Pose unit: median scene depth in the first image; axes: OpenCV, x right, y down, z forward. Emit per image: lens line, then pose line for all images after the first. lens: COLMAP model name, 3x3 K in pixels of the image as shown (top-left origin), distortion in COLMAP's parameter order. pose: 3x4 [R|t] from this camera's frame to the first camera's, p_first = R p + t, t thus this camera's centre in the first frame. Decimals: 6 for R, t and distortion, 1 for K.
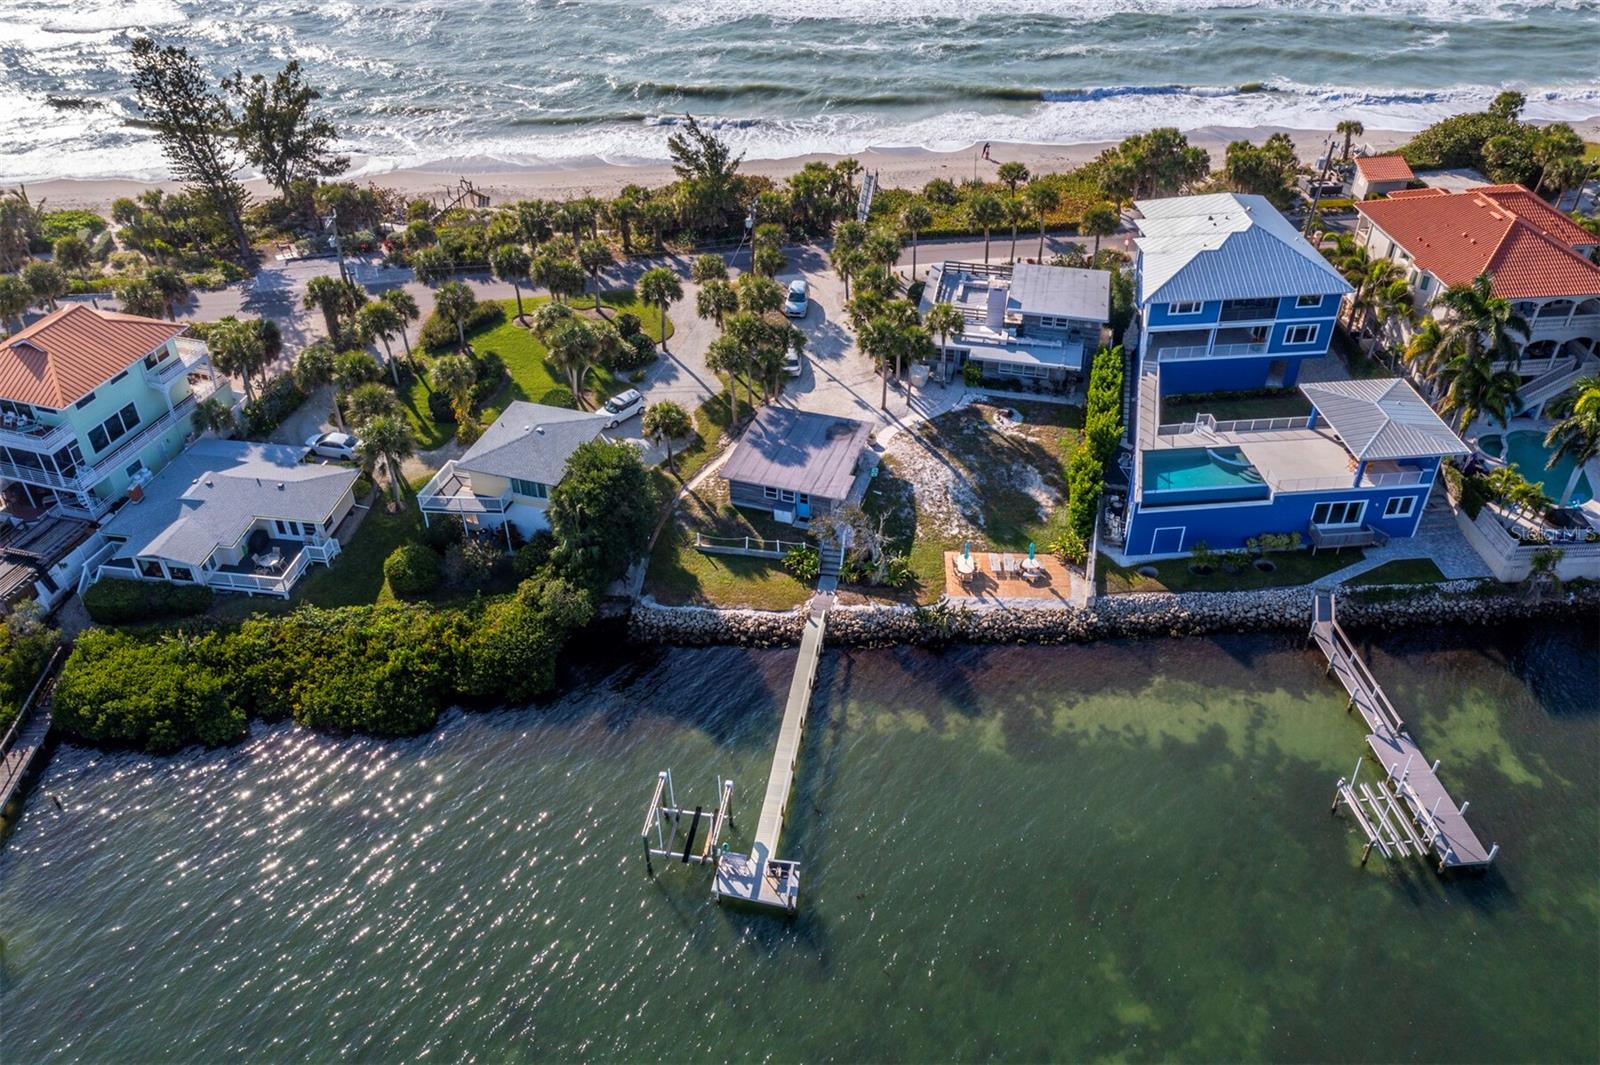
lens RADIAL K [[1235.2, 0, 800.0], [0, 1235.2, 532.5], [0, 0, 1]] dist [0.004686, 0.002476]
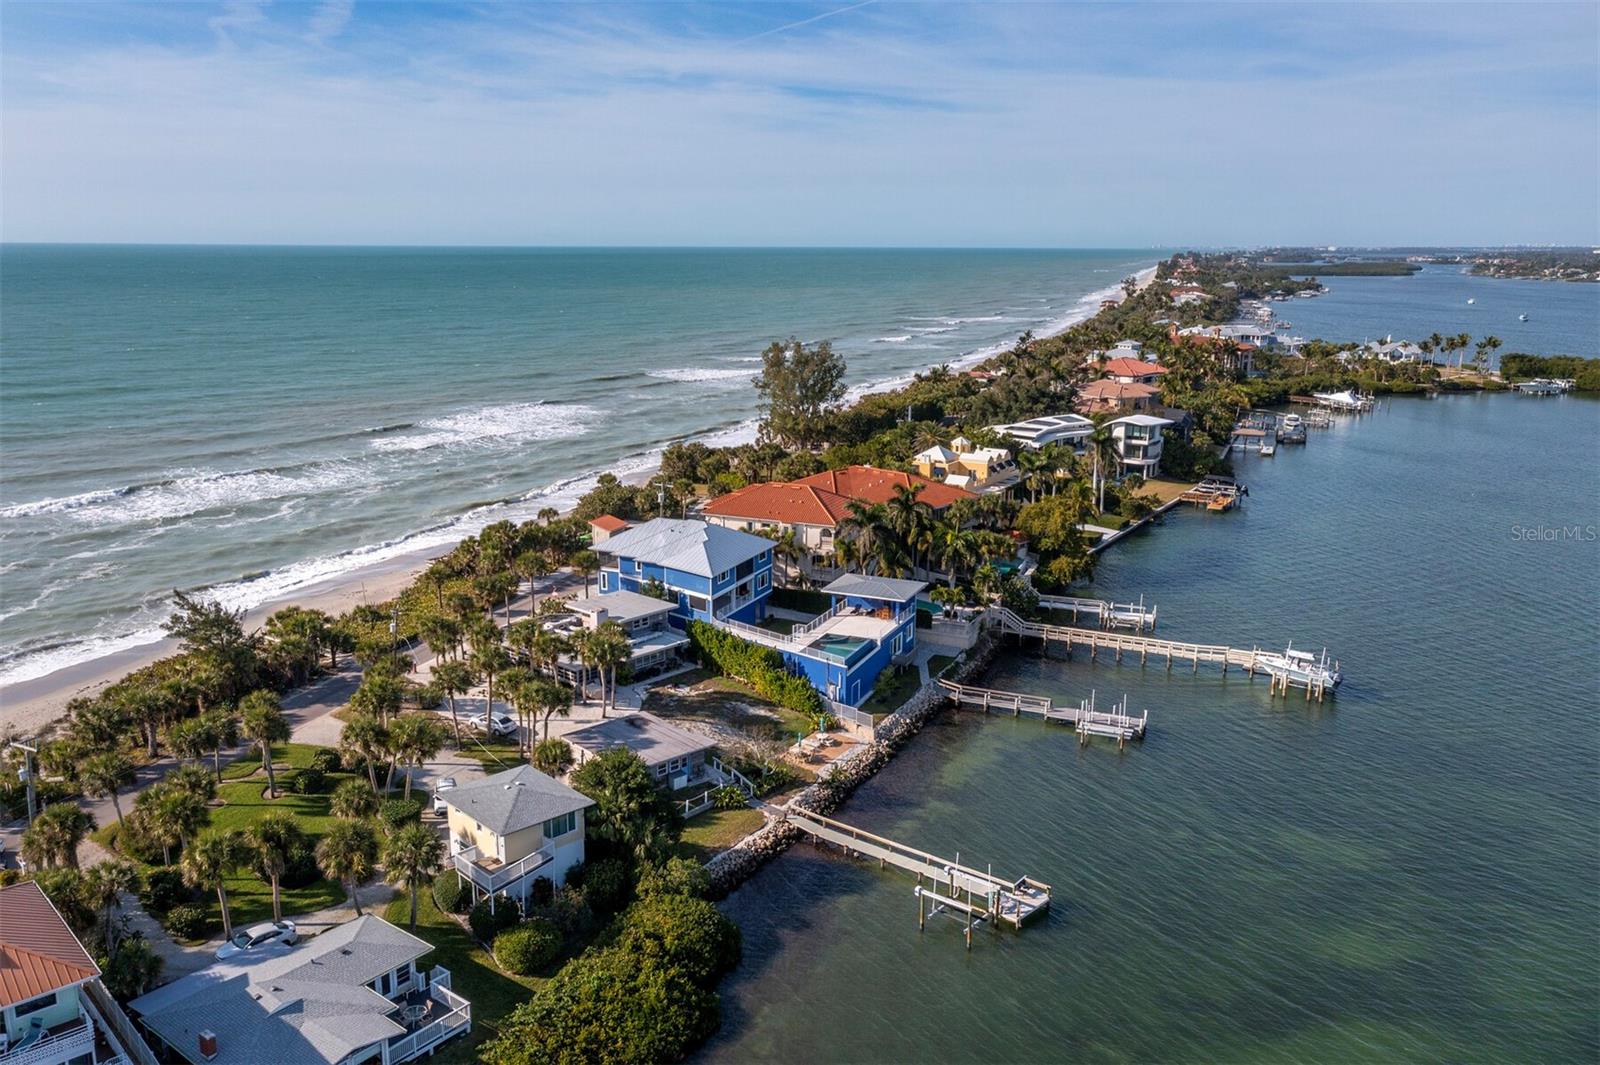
lens RADIAL K [[1235.2, 0, 800.0], [0, 1235.2, 532.5], [0, 0, 1]] dist [0.004686, 0.002476]
pose [[0.498910, -0.191937, 0.845133, -0.926411], [0.515130, 0.849883, -0.111083, -0.026558], [-0.696943, 0.490774, 0.522887, 0.202644]]
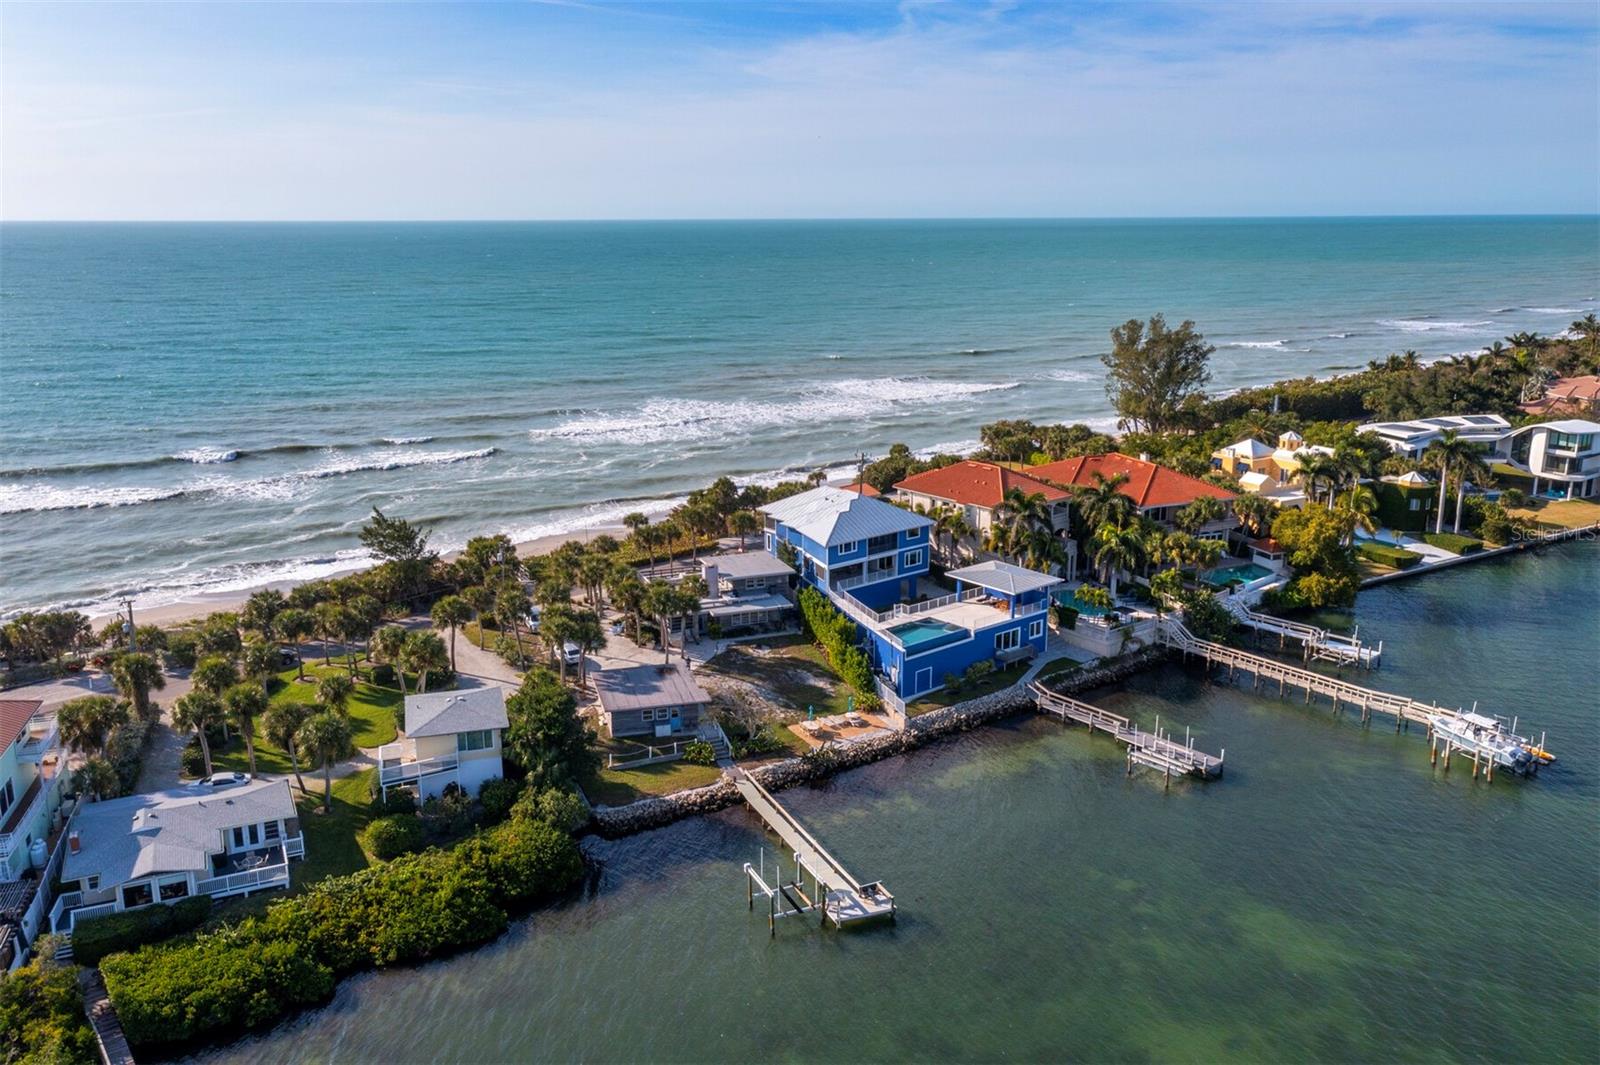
lens RADIAL K [[1263.3, 0, 802.9], [0, 1263.3, 492.4], [0, 0, 1]] dist [0.008338, 0.010317]
pose [[0.833136, -0.119033, 0.540108, -0.562077], [0.334331, 0.886329, -0.320381, 0.231316], [-0.440577, 0.447495, 0.778229, -0.139623]]
